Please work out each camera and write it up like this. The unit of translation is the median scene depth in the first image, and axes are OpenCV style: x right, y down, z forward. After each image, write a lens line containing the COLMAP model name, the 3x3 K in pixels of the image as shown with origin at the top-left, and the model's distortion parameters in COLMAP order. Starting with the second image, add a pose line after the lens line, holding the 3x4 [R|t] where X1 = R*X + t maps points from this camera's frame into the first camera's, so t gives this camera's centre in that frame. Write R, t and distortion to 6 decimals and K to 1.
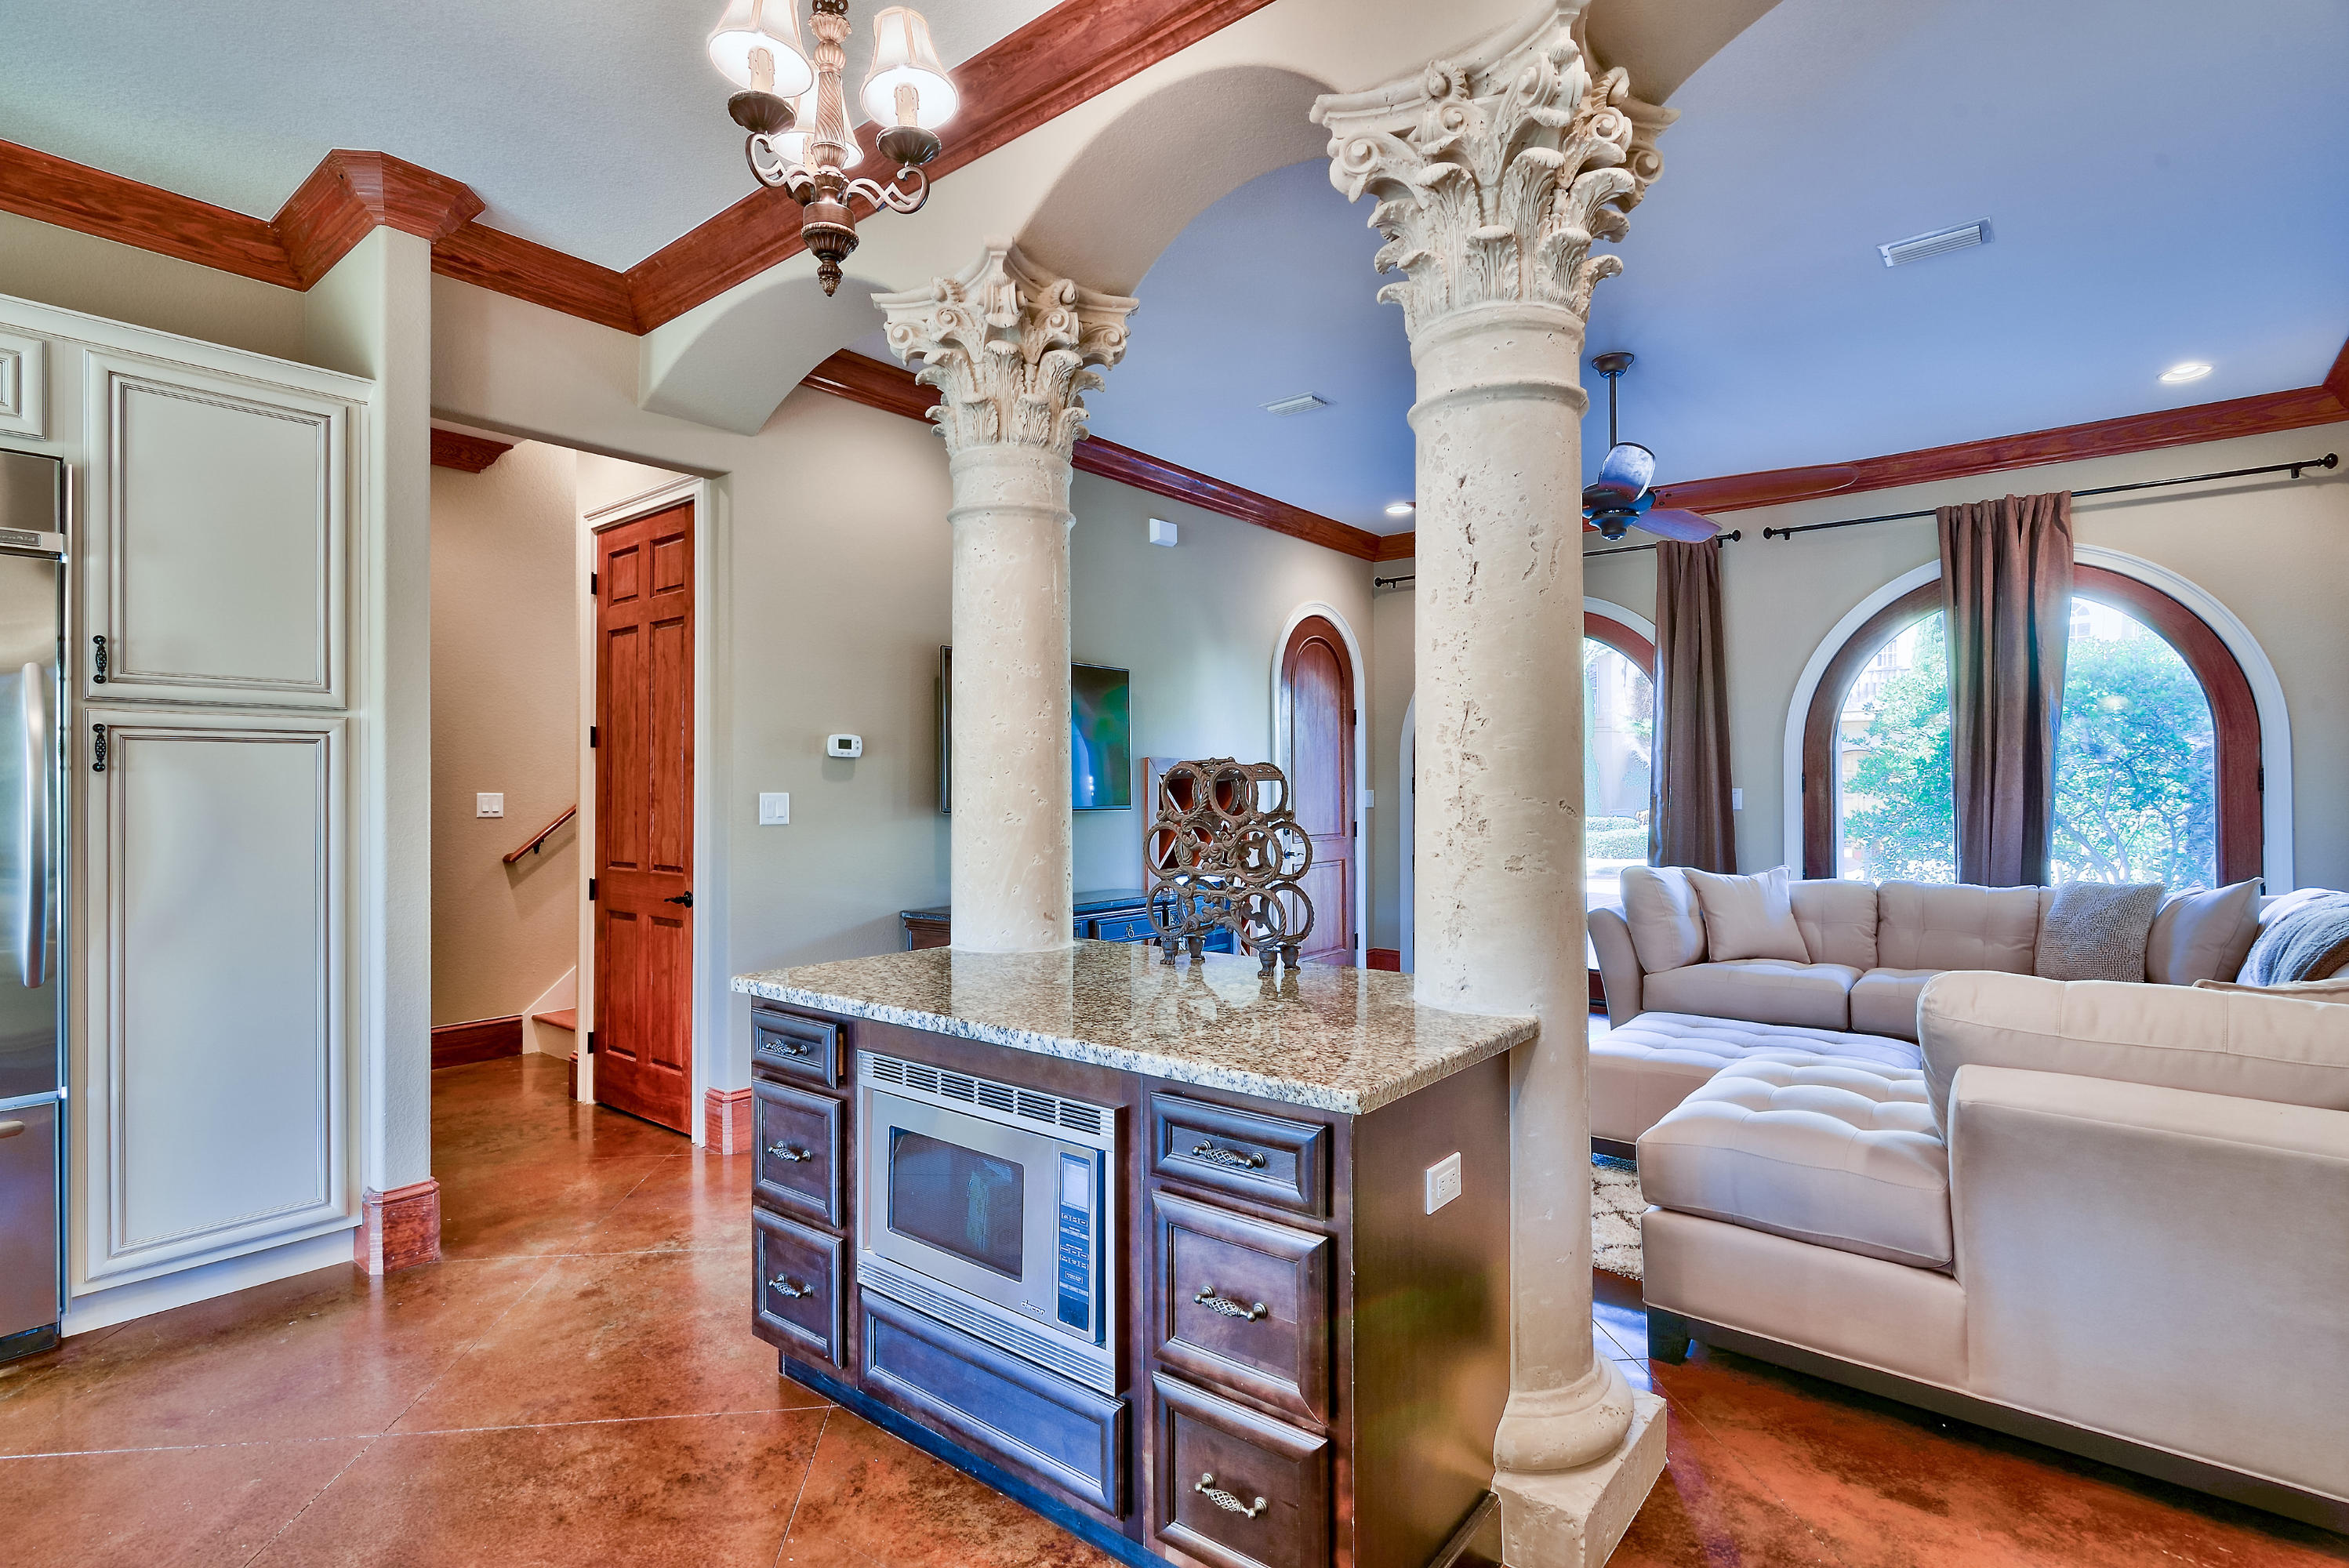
lens RADIAL K [[1137.1, 0, 1116.6], [0, 1137.1, 781.1], [0, 0, 1]] dist [-0.002166, -0.000822]
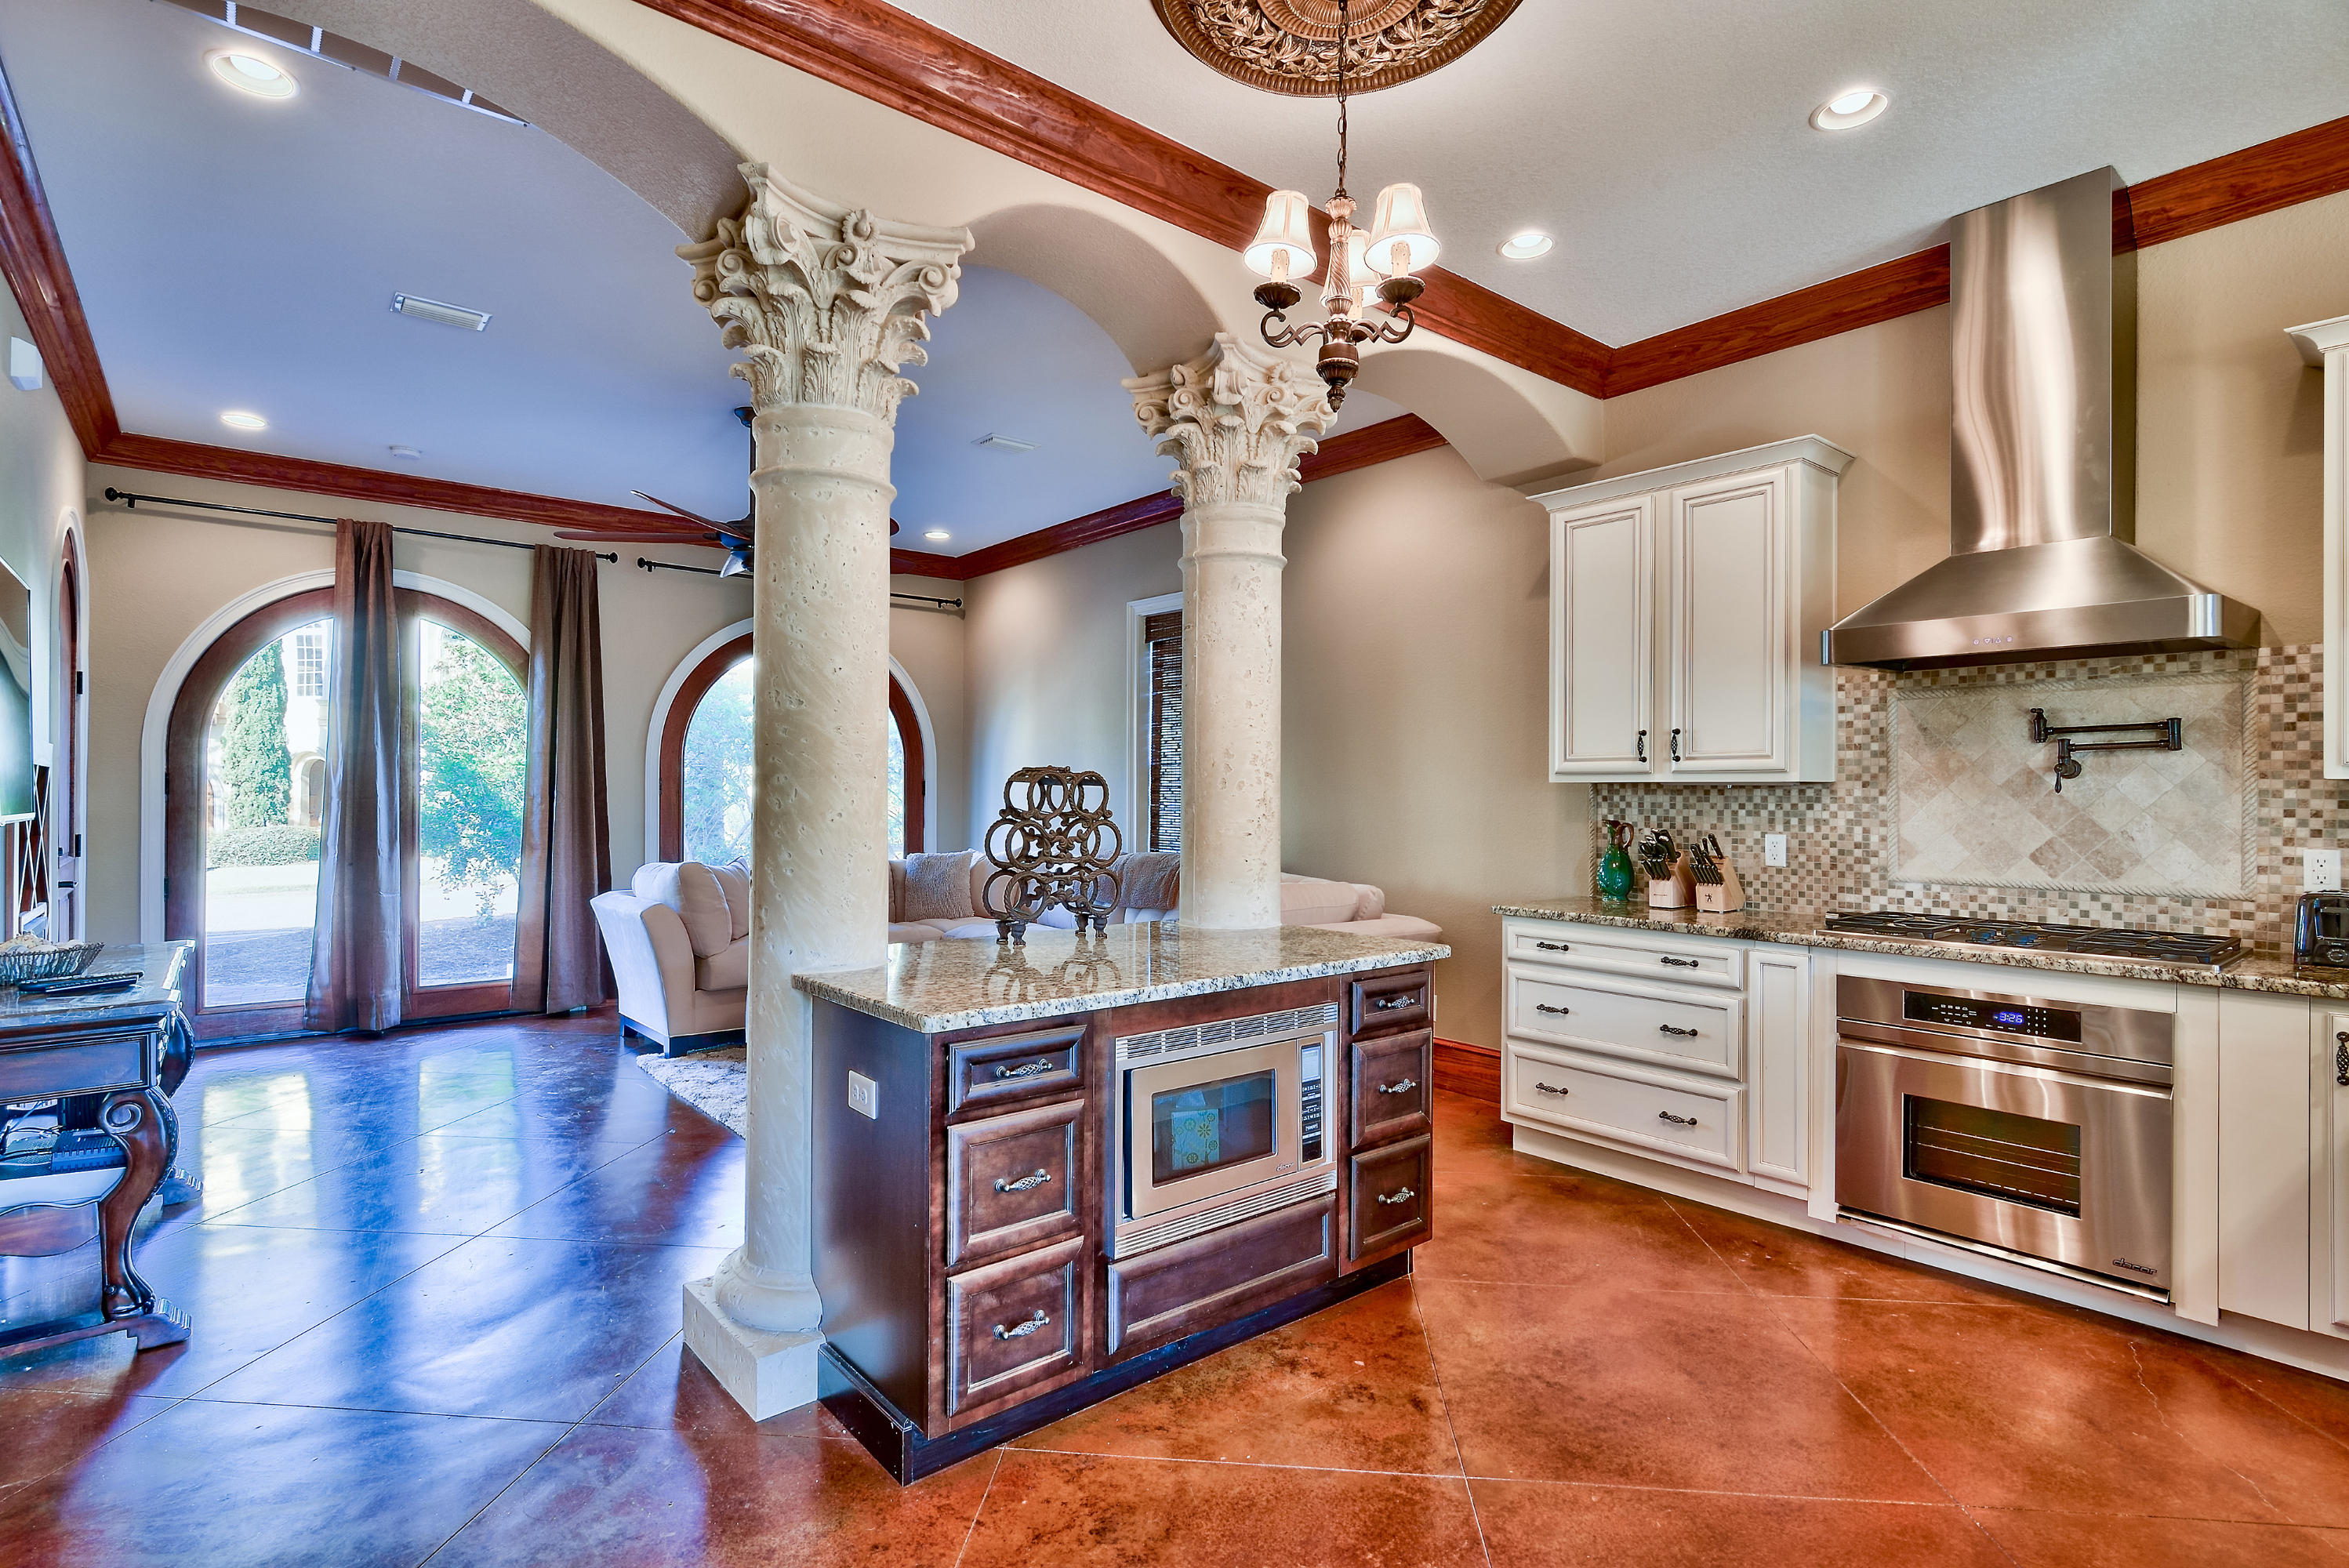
lens RADIAL K [[1148.4, 0, 1133.1], [0, 1148.4, 792.1], [0, 0, 1]] dist [-0.002220, -0.001038]
pose [[0.196051, 0.006426, 0.980573, -1.152779], [-0.013062, 0.999907, -0.003941, 0.010491], [-0.980507, -0.012036, 0.196117, 0.706063]]
